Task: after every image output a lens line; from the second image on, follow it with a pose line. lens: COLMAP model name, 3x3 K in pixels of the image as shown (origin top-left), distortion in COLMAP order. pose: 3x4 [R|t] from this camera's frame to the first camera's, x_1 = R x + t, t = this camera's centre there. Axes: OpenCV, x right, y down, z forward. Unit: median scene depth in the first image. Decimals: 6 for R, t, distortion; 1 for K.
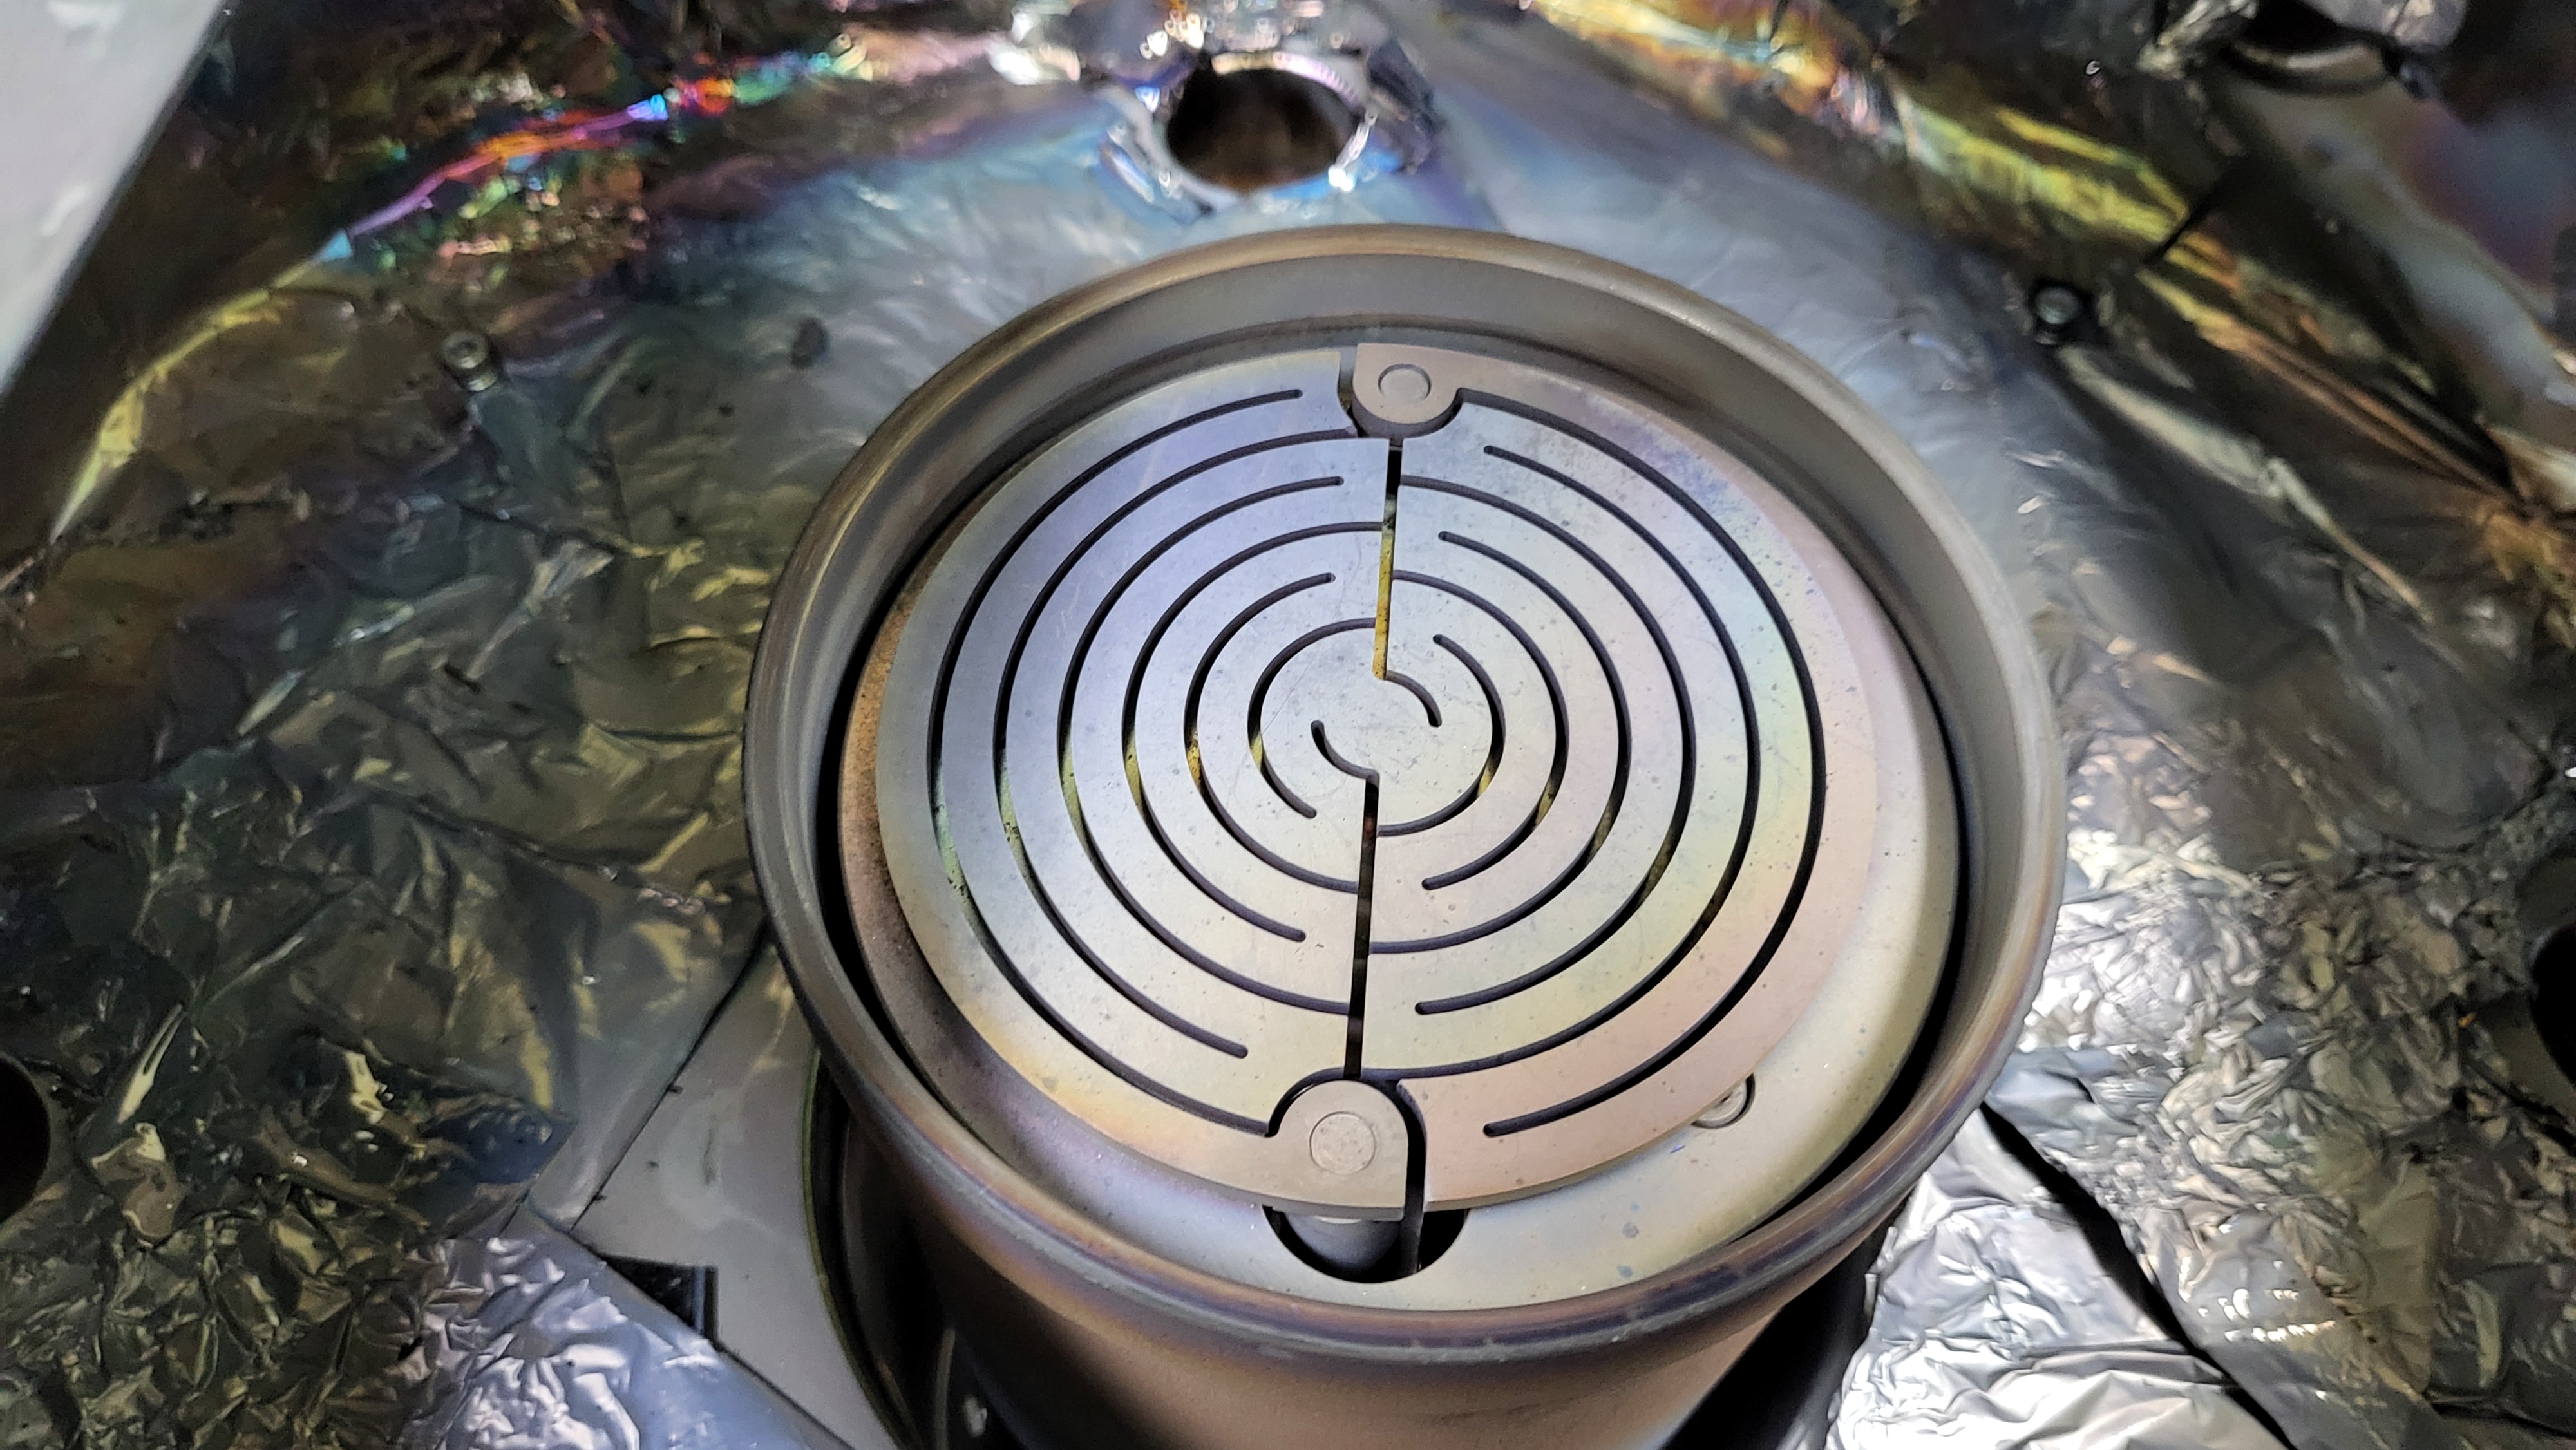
lens RADIAL K [[1958.0, 0, 1263.1], [0, 1958.0, 674.2], [0, 0, 1]] dist [-0.015886, 0.050729]
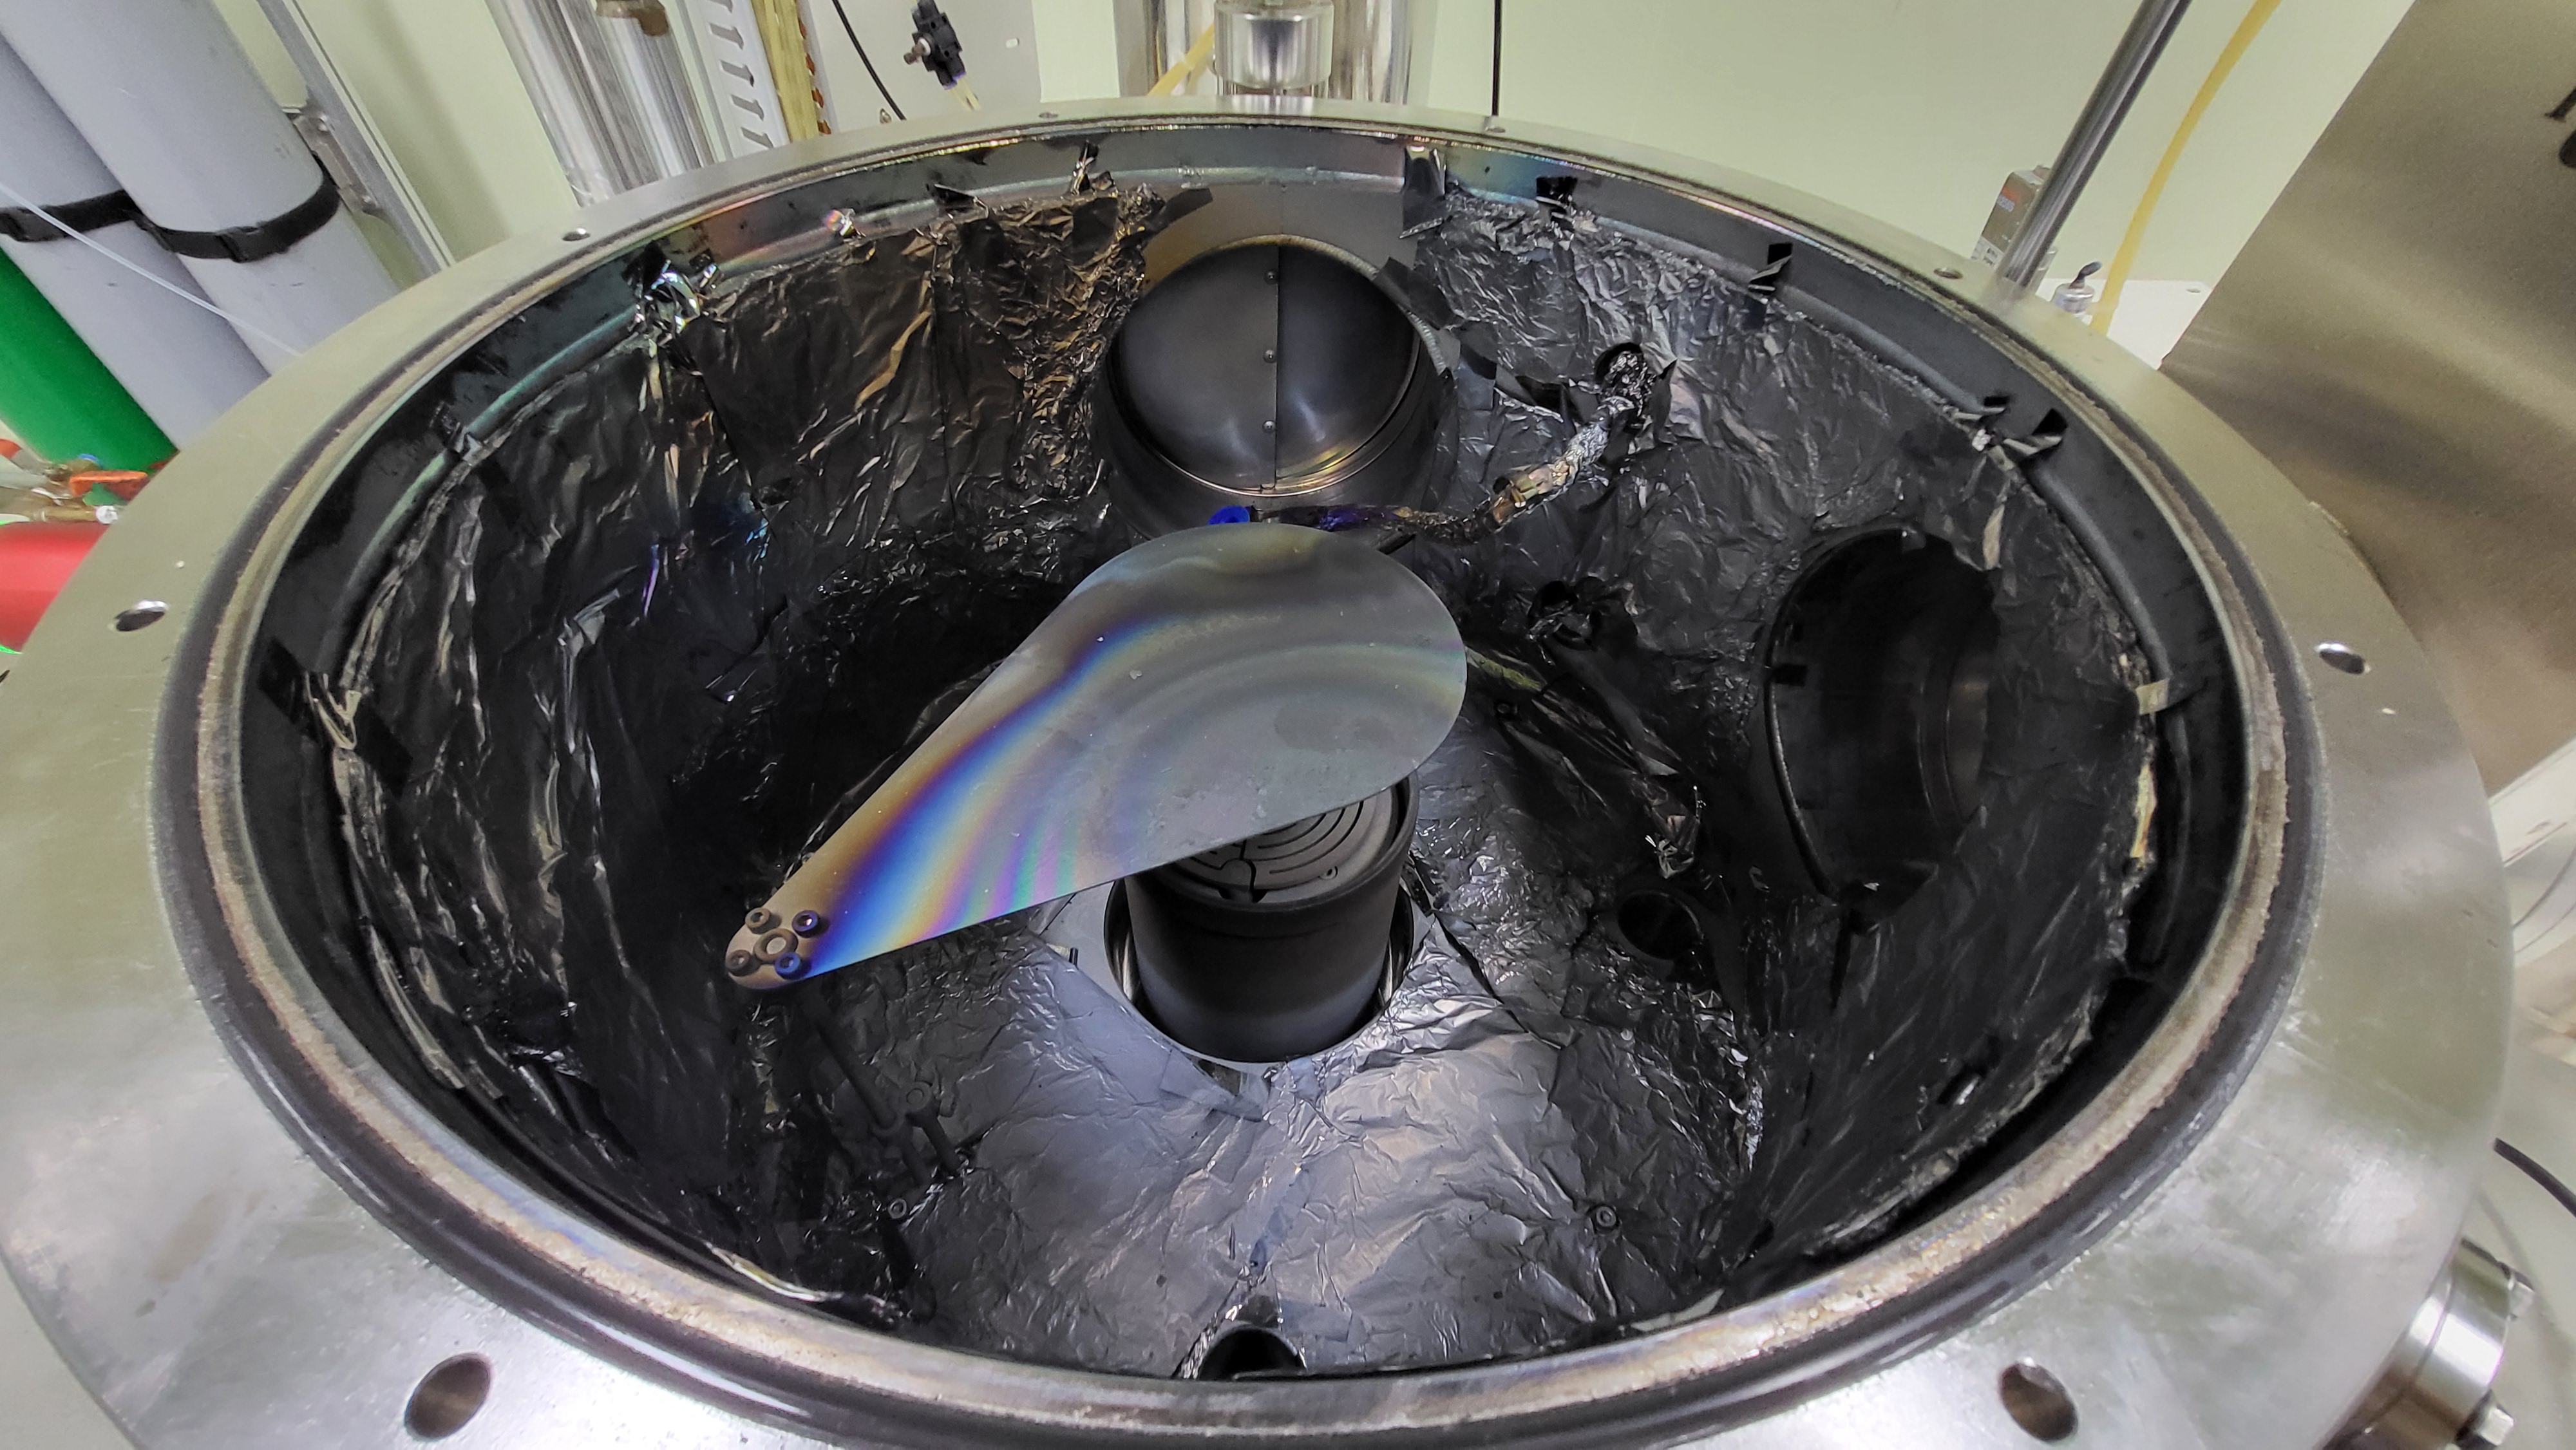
lens RADIAL K [[990.8, 0, 1272.7], [0, 990.8, 731.7], [0, 0, 1]] dist [0.001136, 0.000023]
pose [[0.997119, 0.047451, -0.059174, 0.127867], [-0.057671, 0.981021, -0.185129, 0.180969], [0.049267, 0.188008, 0.980931, -0.642299]]
